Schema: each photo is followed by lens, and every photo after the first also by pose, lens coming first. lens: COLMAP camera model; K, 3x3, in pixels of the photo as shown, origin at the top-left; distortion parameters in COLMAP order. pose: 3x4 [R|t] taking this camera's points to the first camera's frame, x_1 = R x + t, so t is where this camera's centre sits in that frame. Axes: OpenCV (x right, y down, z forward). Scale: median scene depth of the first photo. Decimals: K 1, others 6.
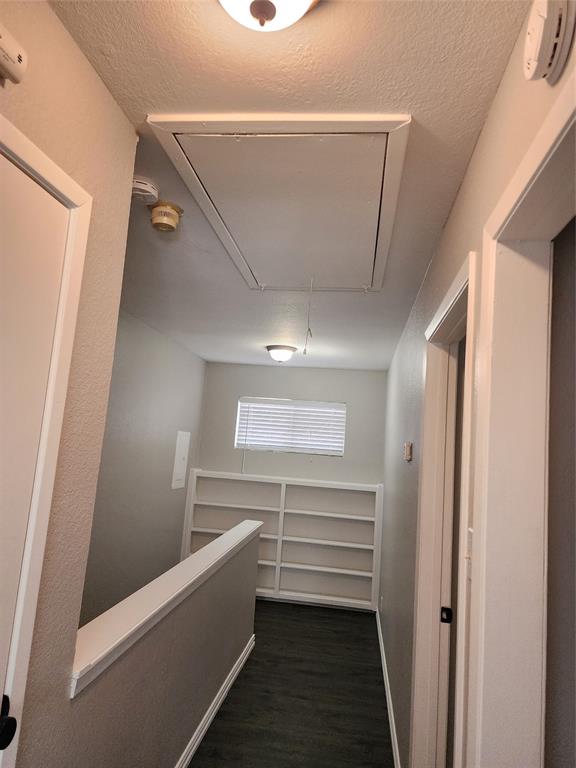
lens RADIAL K [[505.0, 0, 288.0], [0, 505.0, 384.0], [0, 0, 1]] dist [0.099306, -0.088199]
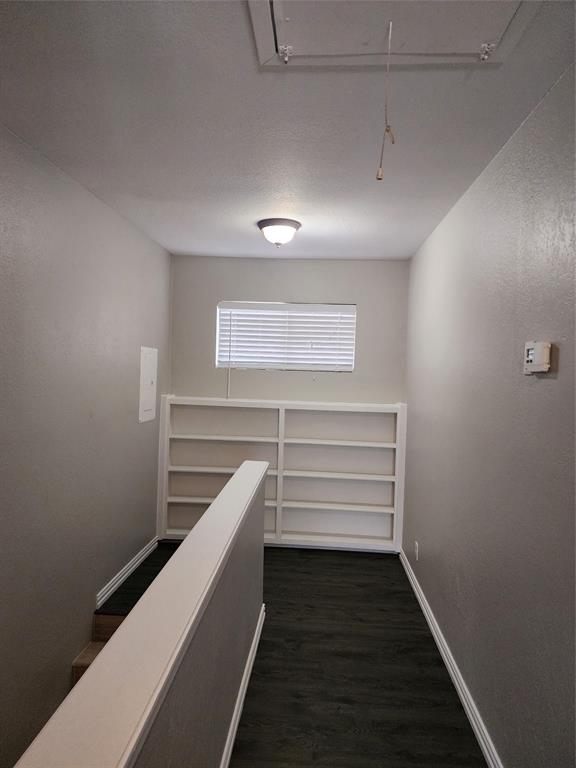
lens RADIAL K [[505.0, 0, 288.0], [0, 505.0, 384.0], [0, 0, 1]] dist [0.099306, -0.088199]
pose [[0.996643, -0.043348, 0.069456, -0.053582], [0.031560, 0.986185, 0.162613, 0.030288], [-0.075545, -0.159875, 0.984242, 0.228941]]
